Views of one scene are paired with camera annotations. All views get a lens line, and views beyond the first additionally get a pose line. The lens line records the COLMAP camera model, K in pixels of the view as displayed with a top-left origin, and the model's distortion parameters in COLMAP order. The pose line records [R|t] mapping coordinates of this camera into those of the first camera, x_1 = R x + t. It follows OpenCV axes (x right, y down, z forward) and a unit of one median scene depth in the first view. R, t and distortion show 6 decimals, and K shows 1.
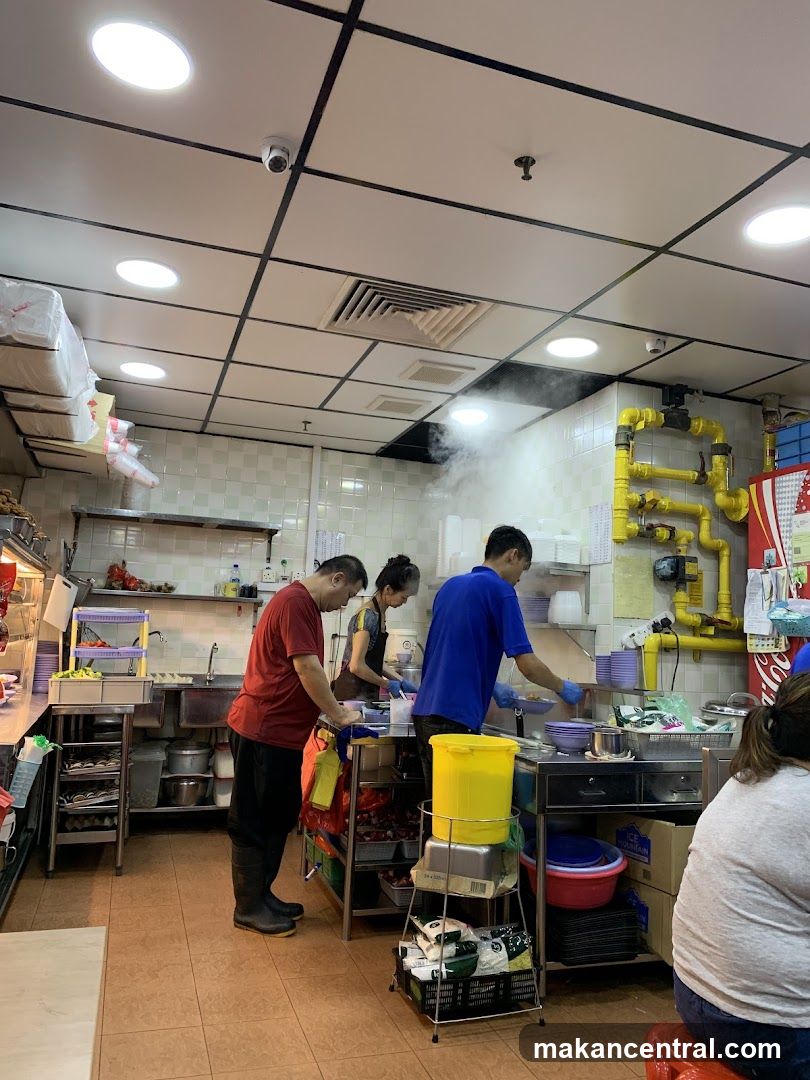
lens RADIAL K [[780.1, 0, 426.9], [0, 780.1, 542.4], [0, 0, 1]] dist [0.036280, -0.050414]
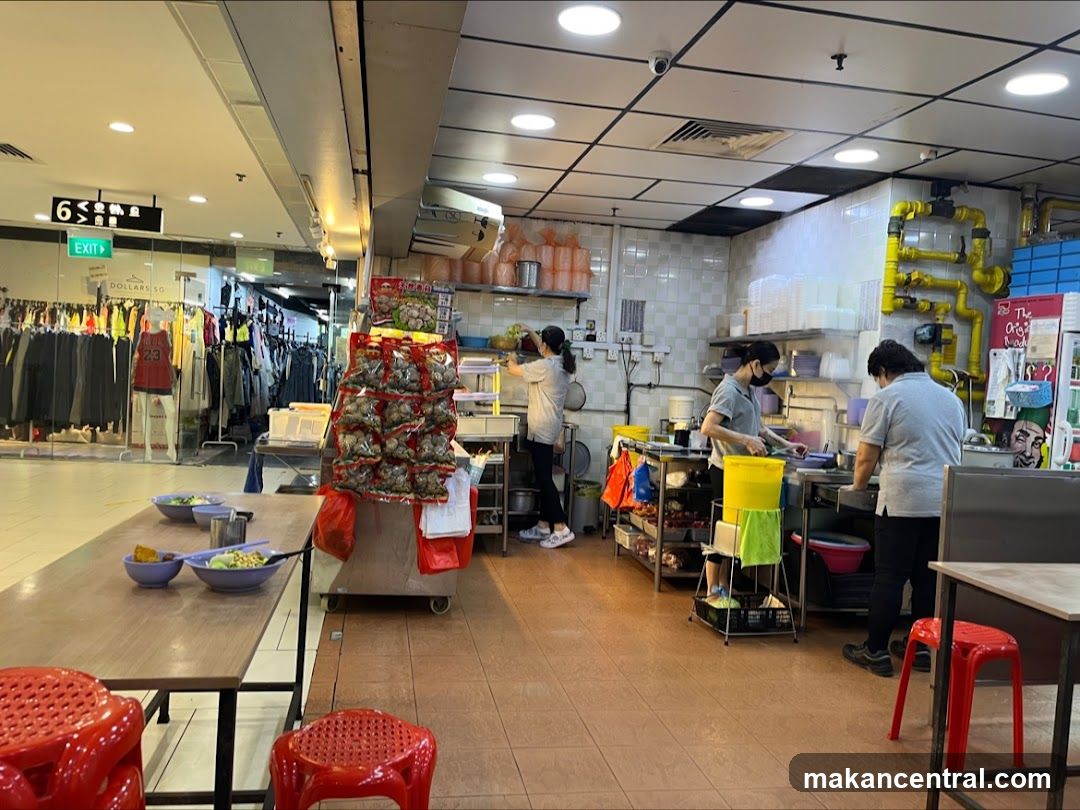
lens RADIAL K [[780.1, 0, 540.0], [0, 780.1, 405.0], [0, 0, 1]] dist [0.036280, -0.050414]
pose [[0.988383, 0.013982, -0.151339, -0.103160], [0.009328, 0.988301, 0.152231, -0.049413], [0.151697, -0.151874, 0.976689, -0.309440]]
